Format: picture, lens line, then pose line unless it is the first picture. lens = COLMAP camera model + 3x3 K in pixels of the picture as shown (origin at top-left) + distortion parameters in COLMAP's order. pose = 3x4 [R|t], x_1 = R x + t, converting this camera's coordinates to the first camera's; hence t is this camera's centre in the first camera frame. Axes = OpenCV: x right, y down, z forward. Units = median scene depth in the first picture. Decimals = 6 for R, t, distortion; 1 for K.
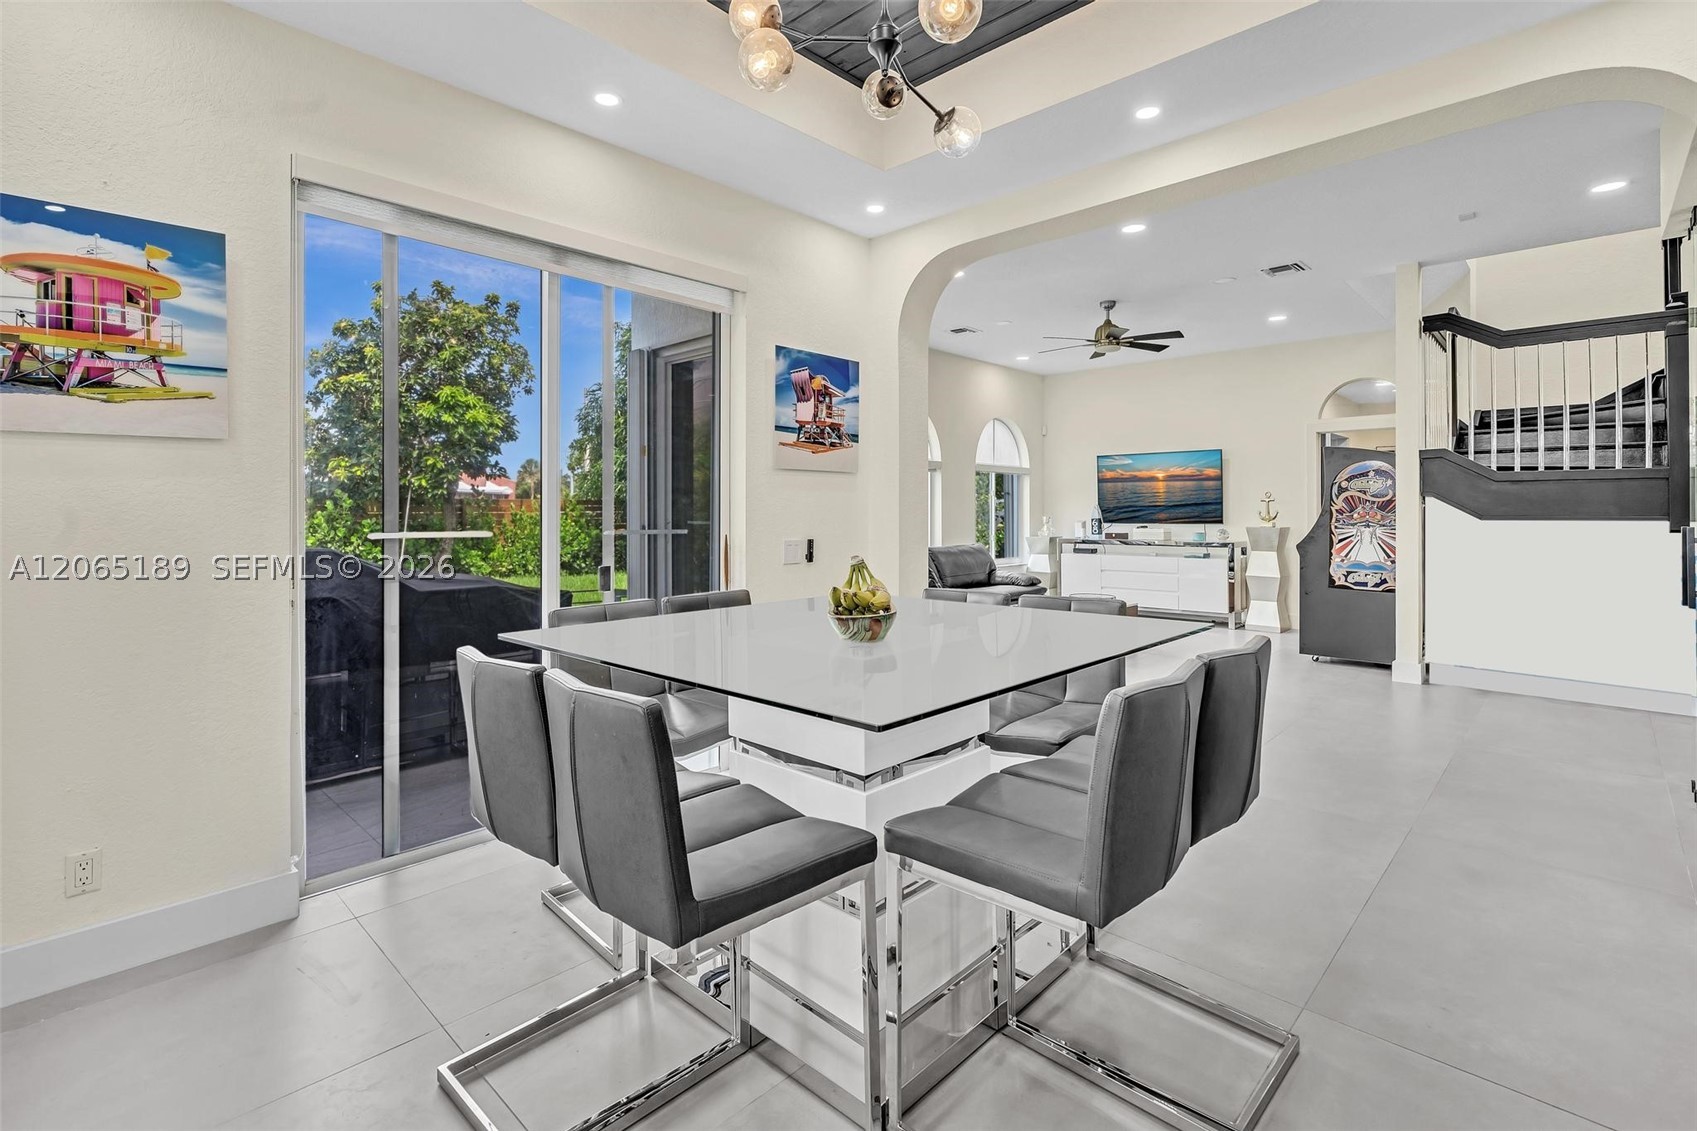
lens RADIAL K [[796.0, 0, 848.2], [0, 796.0, 513.7], [0, 0, 1]] dist [-0.003335, 0.000872]
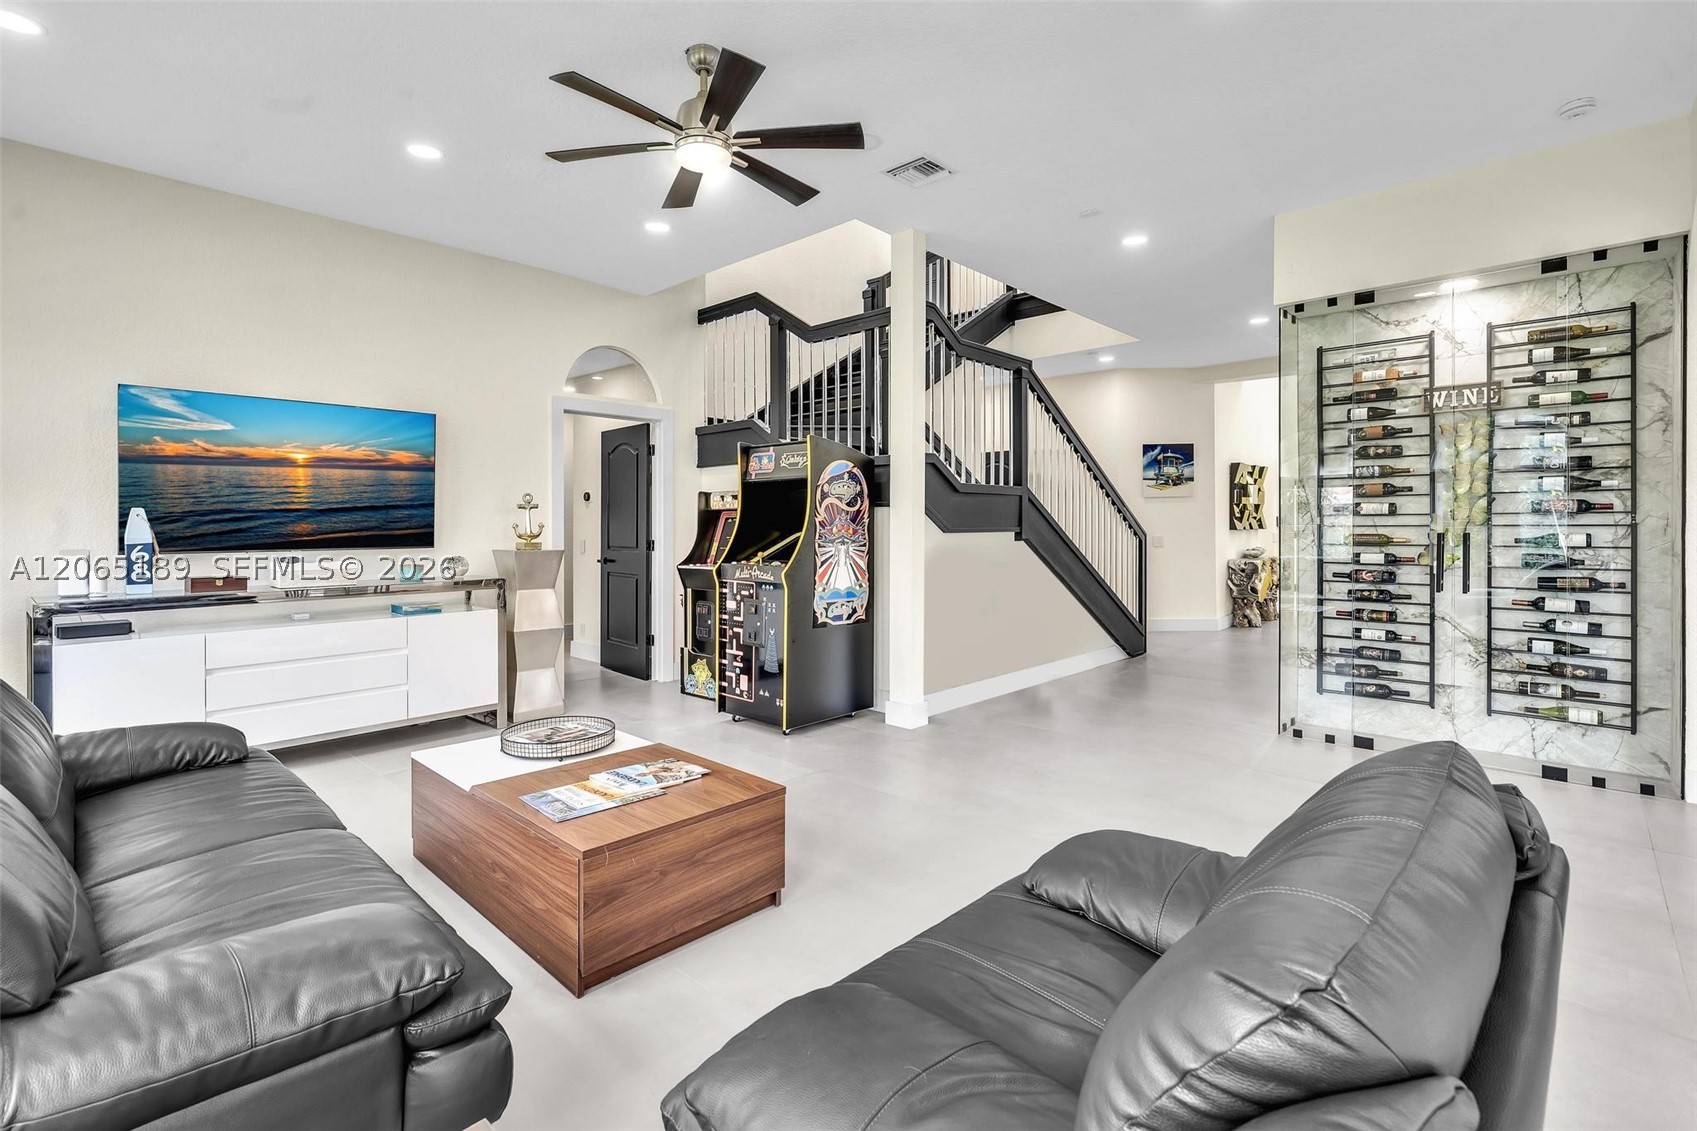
lens RADIAL K [[796.0, 0, 848.2], [0, 796.0, 513.7], [0, 0, 1]] dist [-0.003335, 0.000872]
pose [[0.007432, 0.008959, 0.999932, -0.128697], [0.005993, 0.999942, -0.009003, -0.005861], [-0.999954, 0.006060, 0.007378, 0.967095]]
